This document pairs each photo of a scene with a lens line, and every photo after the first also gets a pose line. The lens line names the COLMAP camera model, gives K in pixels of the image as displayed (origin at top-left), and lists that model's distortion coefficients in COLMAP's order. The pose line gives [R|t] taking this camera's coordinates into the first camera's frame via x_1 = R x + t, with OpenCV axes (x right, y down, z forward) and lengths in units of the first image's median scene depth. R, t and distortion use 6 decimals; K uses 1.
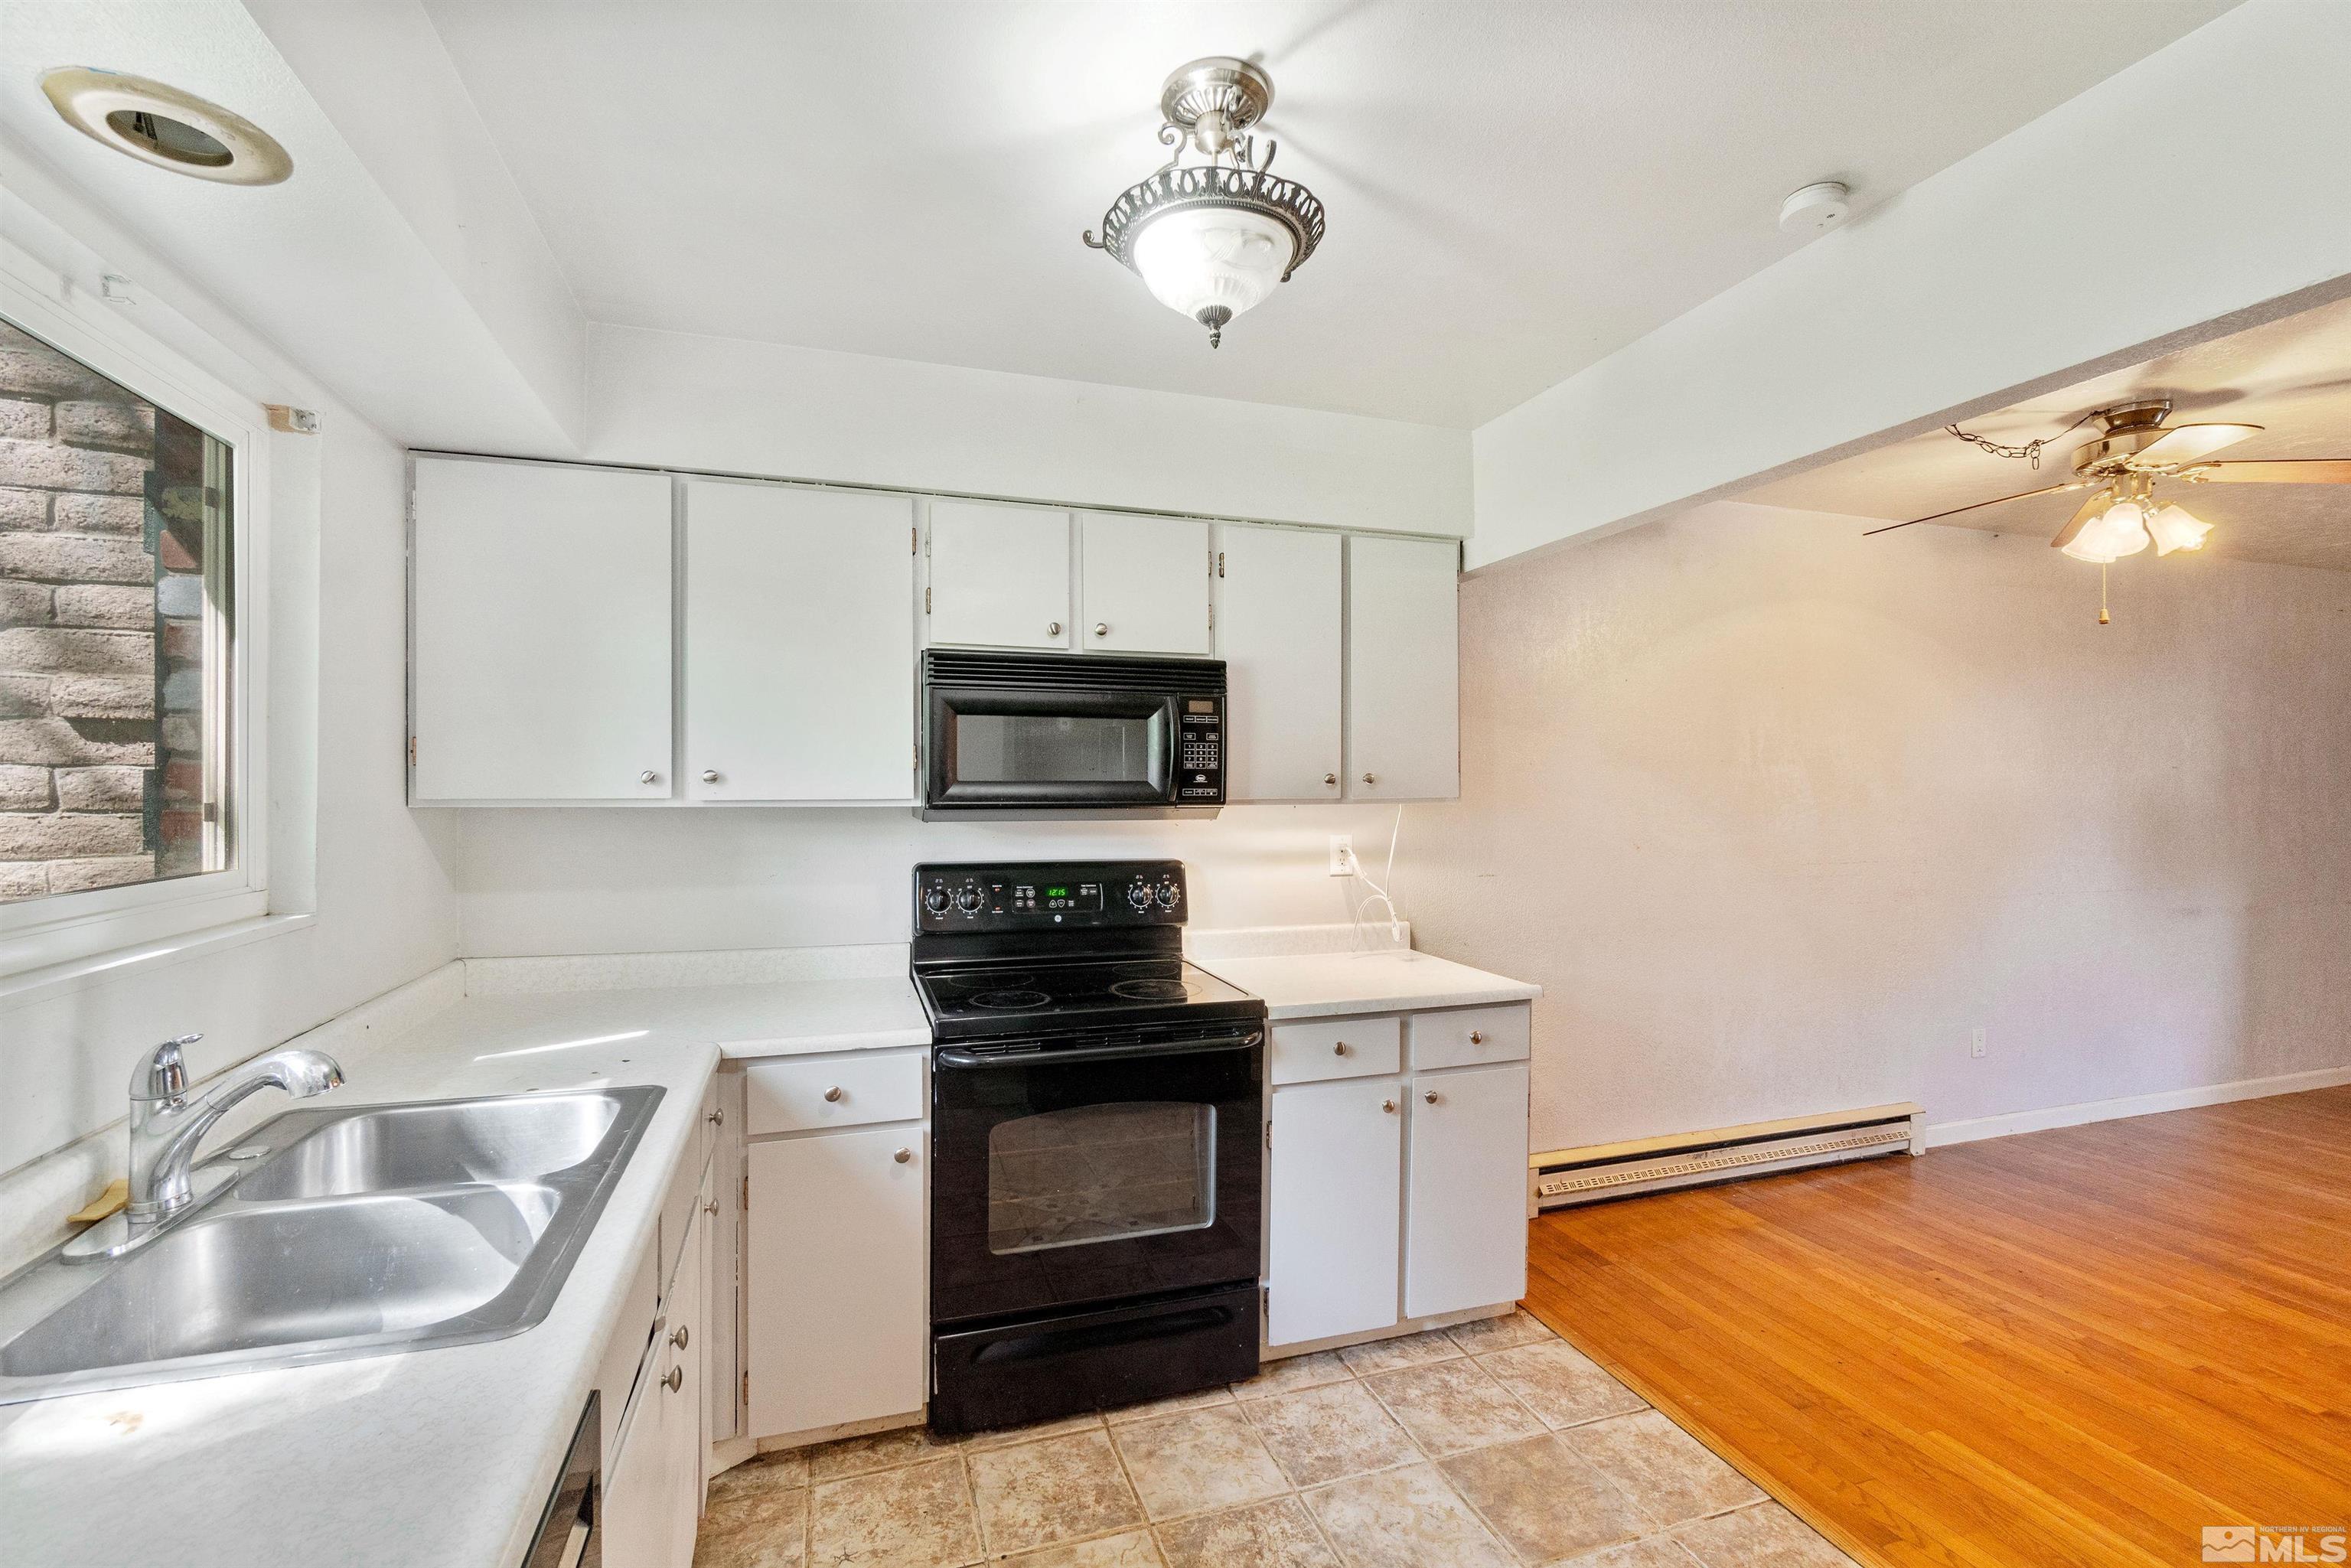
lens RADIAL K [[1000.7, 0, 1137.7], [0, 1000.7, 785.8], [0, 0, 1]] dist [-0.015804, -0.000238]
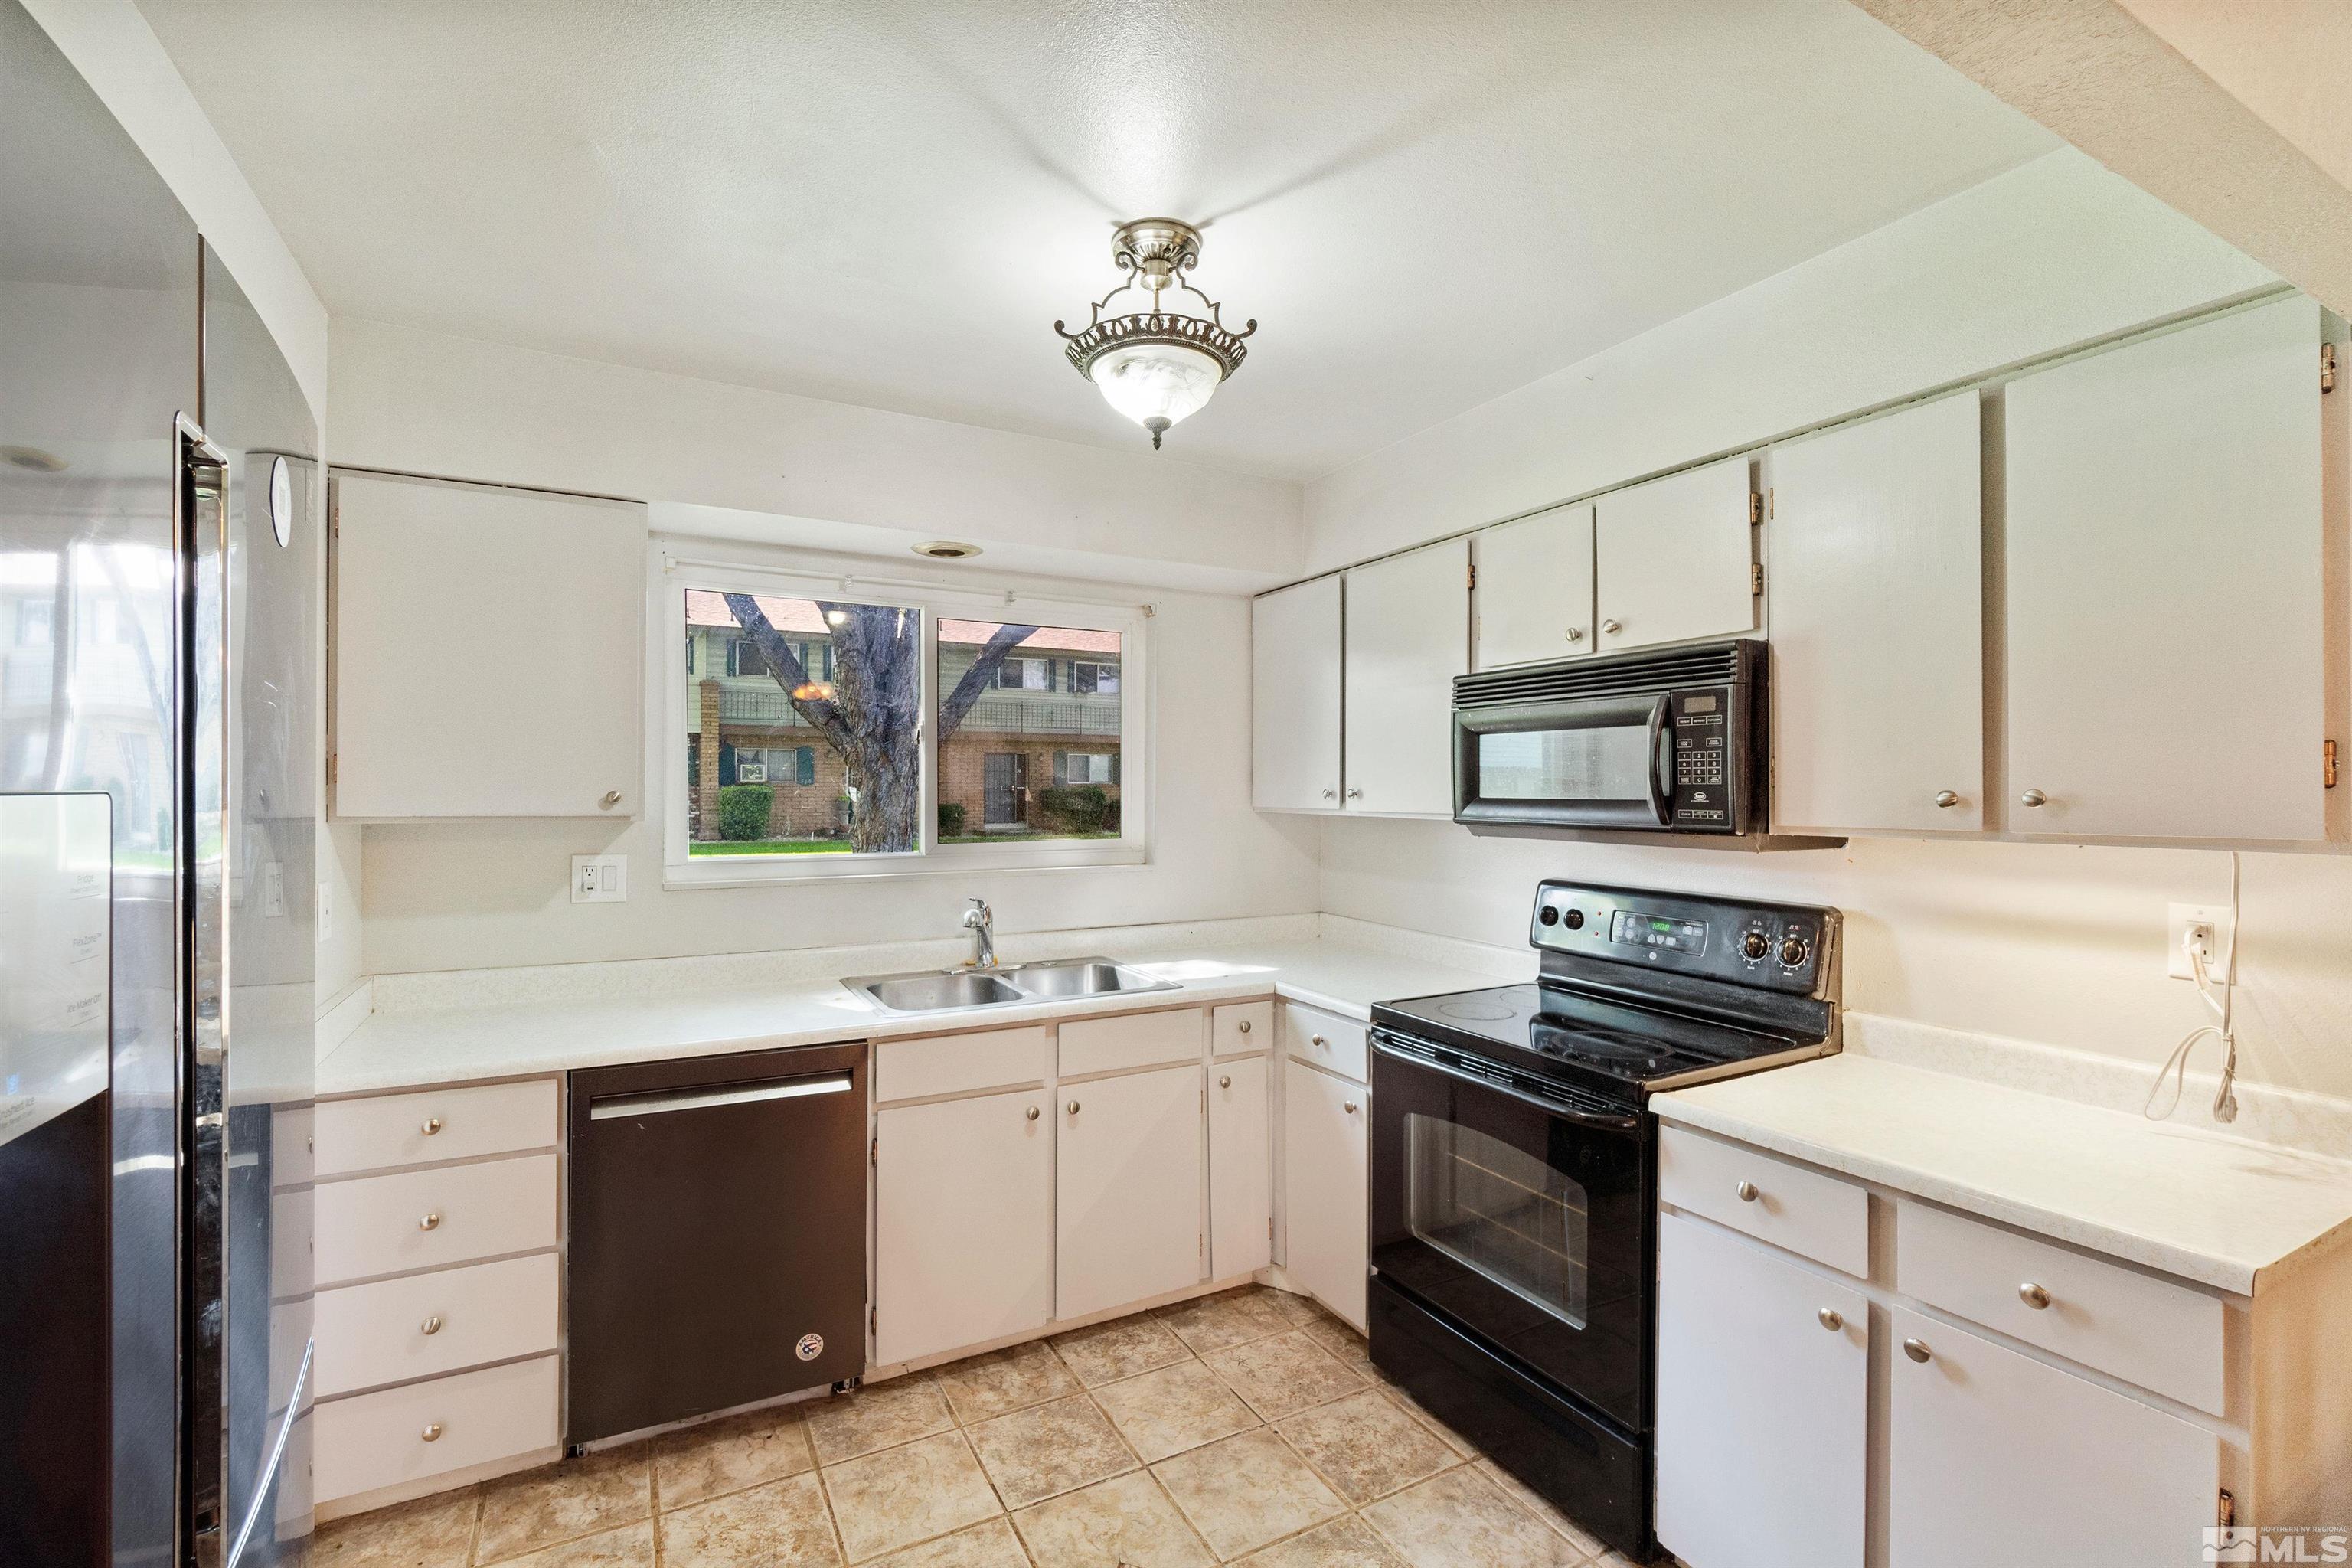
lens RADIAL K [[1025.0, 0, 1176.0], [0, 1025.0, 784.0], [0, 0, 1]] dist [-0.012611, -0.000068]
pose [[0.187990, -0.006022, -0.982153, 0.818563], [-0.003907, 0.999969, -0.006879, -0.010899], [0.982163, 0.005130, 0.187960, 0.480244]]
